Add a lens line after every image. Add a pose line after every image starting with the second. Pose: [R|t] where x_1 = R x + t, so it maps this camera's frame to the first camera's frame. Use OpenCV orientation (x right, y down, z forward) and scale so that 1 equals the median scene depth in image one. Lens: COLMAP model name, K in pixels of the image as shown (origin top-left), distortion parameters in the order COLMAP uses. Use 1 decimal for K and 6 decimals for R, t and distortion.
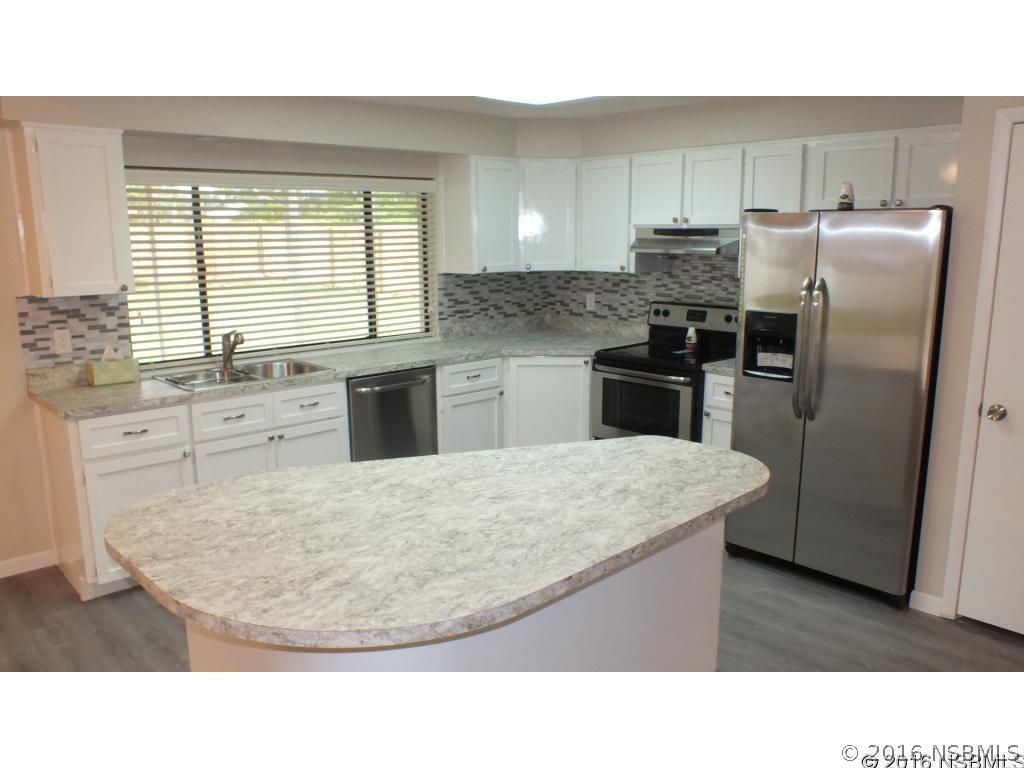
lens RADIAL K [[798.6, 0, 512.0], [0, 798.6, 384.0], [0, 0, 1]] dist [-0.035565, -0.003279]
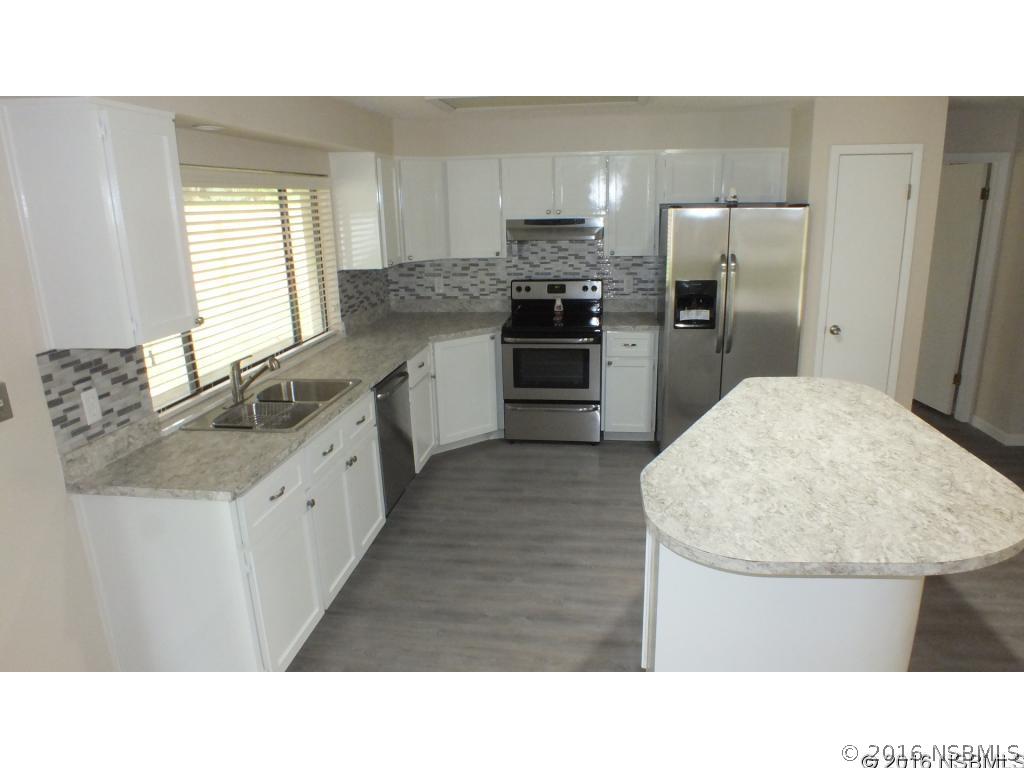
lens RADIAL K [[684.8, 0, 512.0], [0, 684.8, 384.0], [0, 0, 1]] dist [-0.058346, 0.000348]
pose [[0.746058, -0.182304, 0.640440, -0.573044], [0.141690, 0.983229, 0.114823, -0.076506], [-0.650632, 0.005079, 0.759377, 0.246968]]
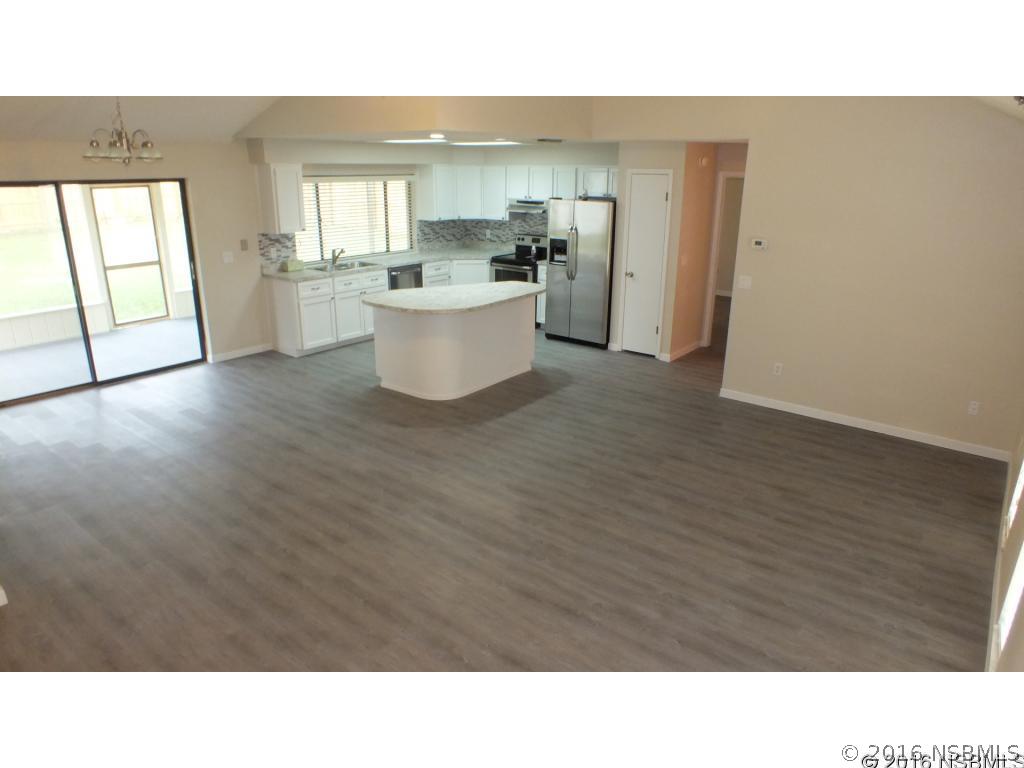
lens RADIAL K [[713.7, 0, 507.5], [0, 713.7, 442.0], [0, 0, 1]] dist [-0.053815, 0.000415]
pose [[0.990192, -0.039012, 0.134158, -0.148903], [0.012695, 0.981376, 0.191679, 0.092750], [-0.139137, -0.188096, 0.972245, -1.116639]]
